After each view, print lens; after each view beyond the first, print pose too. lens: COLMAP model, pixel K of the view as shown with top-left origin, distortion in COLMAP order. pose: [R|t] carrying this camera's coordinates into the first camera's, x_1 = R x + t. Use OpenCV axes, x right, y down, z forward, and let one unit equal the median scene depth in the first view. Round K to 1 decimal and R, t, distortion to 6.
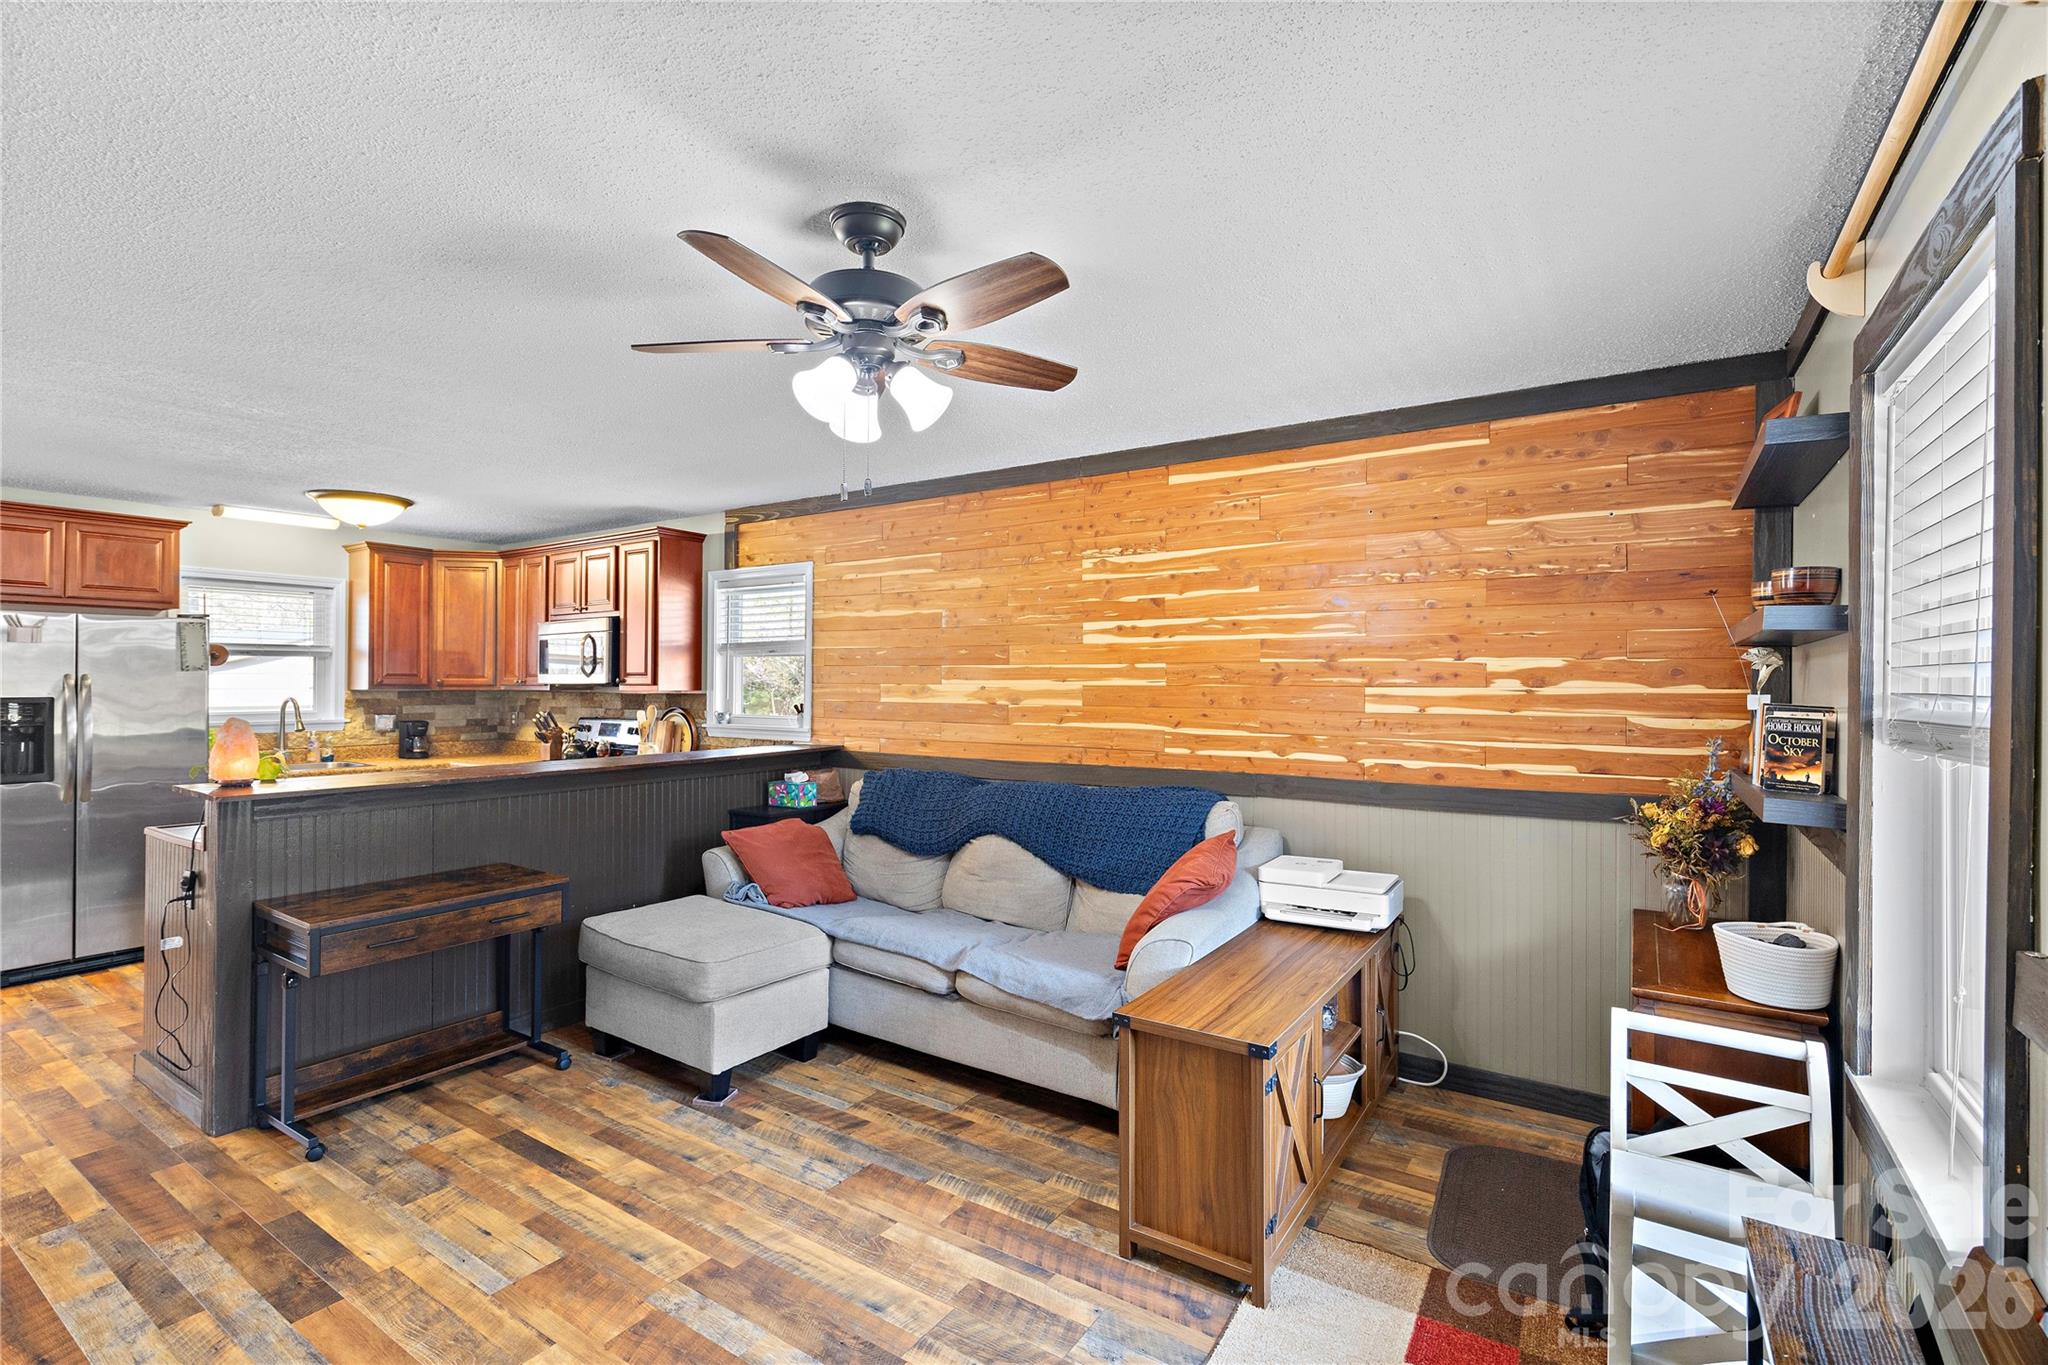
lens RADIAL K [[937.0, 0, 1021.8], [0, 937.0, 684.1], [0, 0, 1]] dist [0.008920, -0.001282]
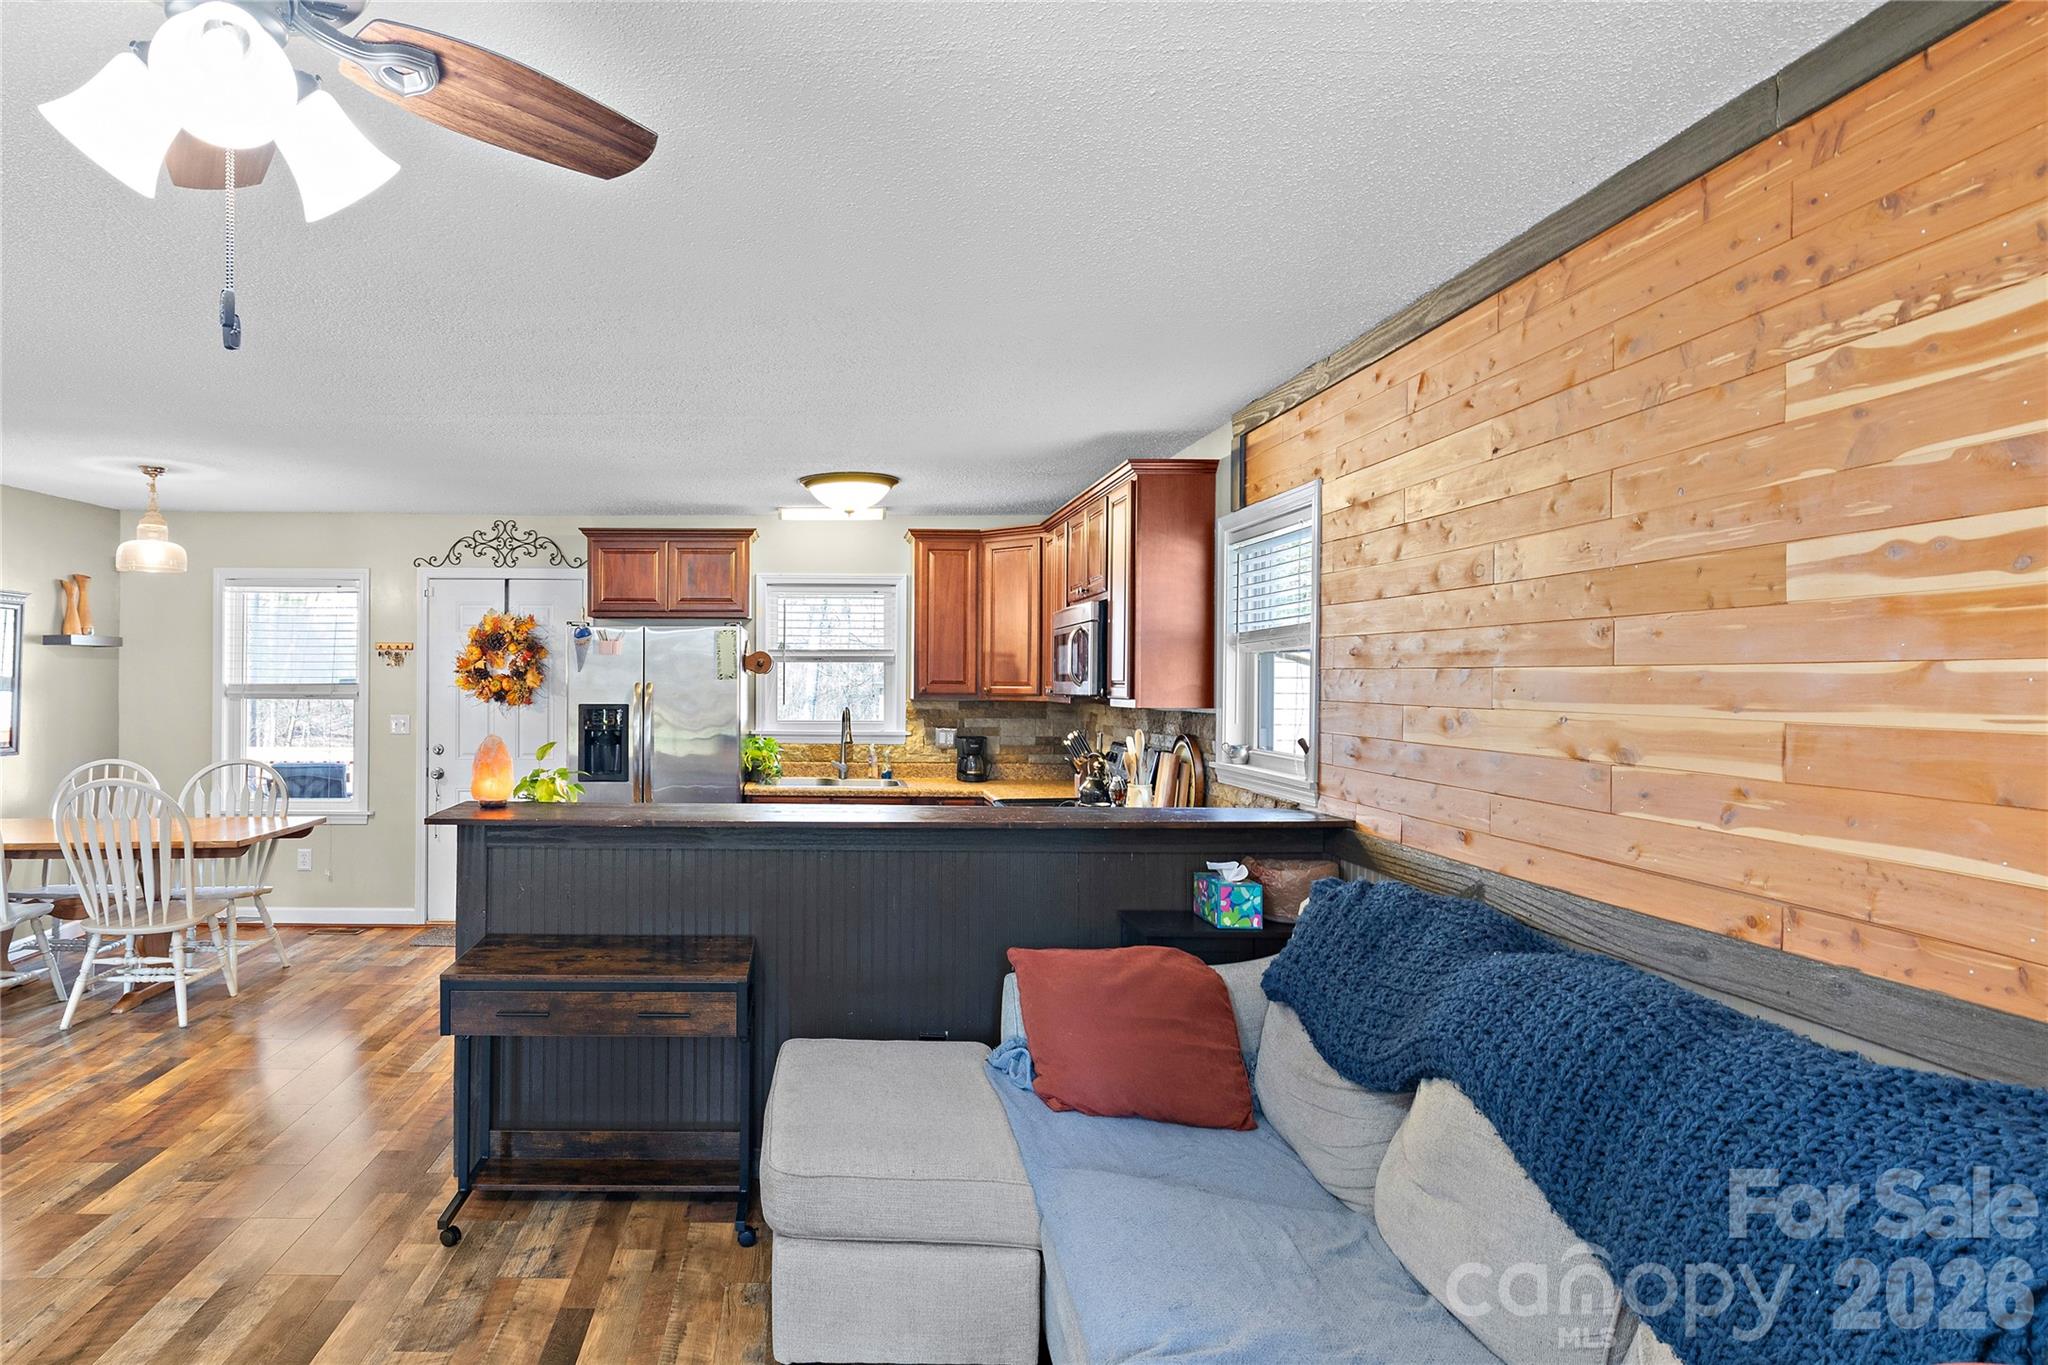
lens RADIAL K [[1175.4, 0, 954.7], [0, 1175.4, 679.5], [0, 0, 1]] dist [0.006586, 0.000305]
pose [[0.543658, 0.002165, -0.839304, 0.309807], [-0.006064, 0.999981, -0.001348, -0.014812], [0.839285, 0.005822, 0.543661, 0.585627]]
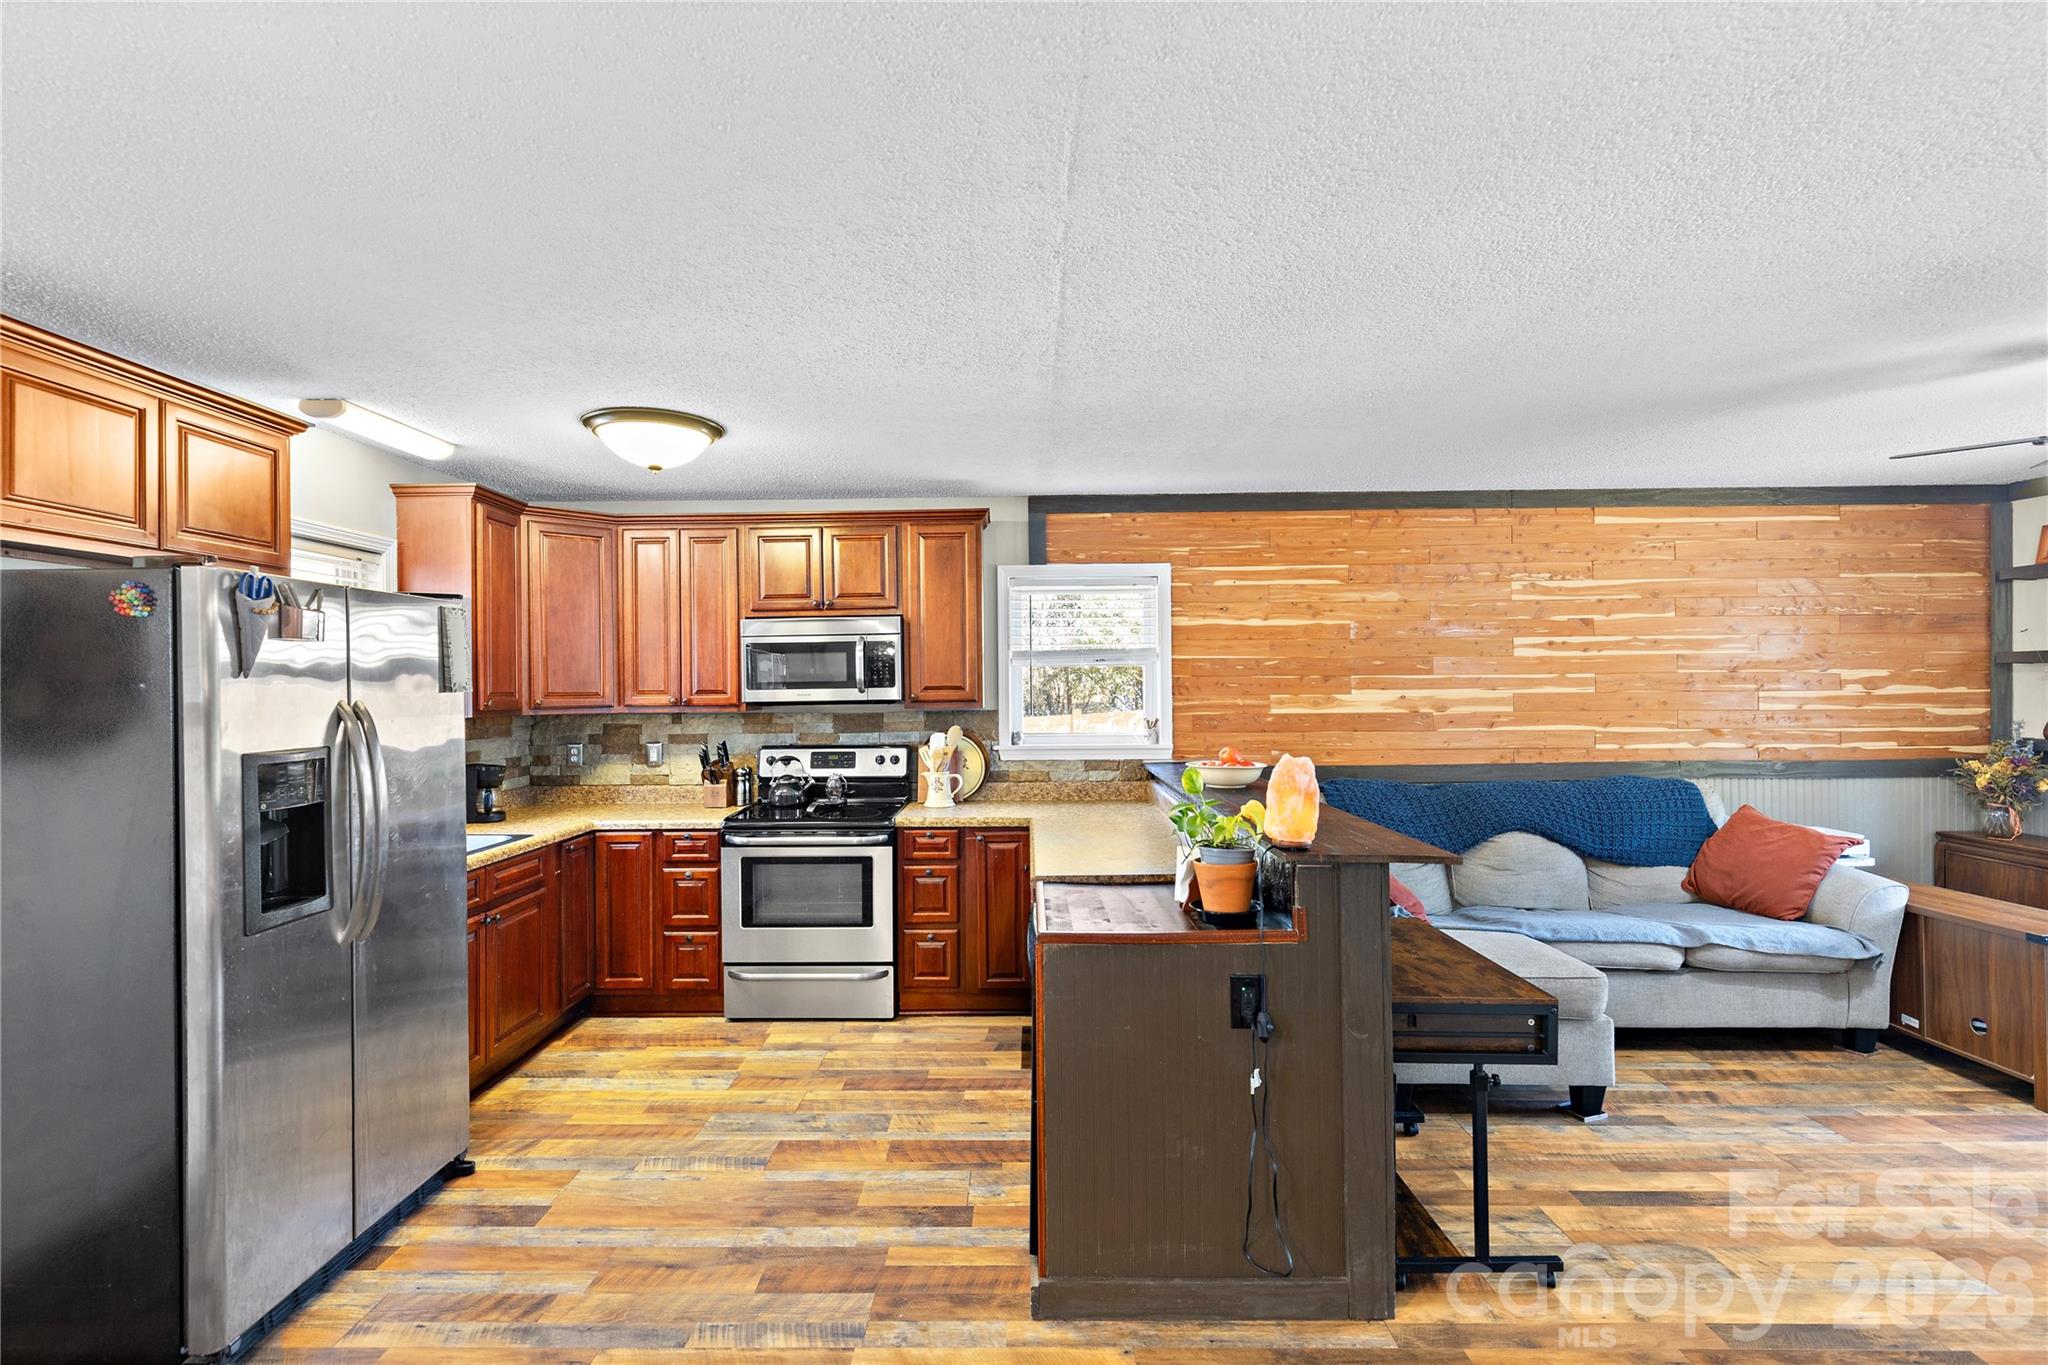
lens RADIAL K [[937.0, 0, 1041.0], [0, 937.0, 693.4], [0, 0, 1]] dist [0.008920, -0.001282]
pose [[0.833478, -0.015413, 0.552338, -0.978966], [0.012607, 0.999881, 0.008877, -0.014711], [-0.552409, -0.000435, 0.833573, 0.351837]]
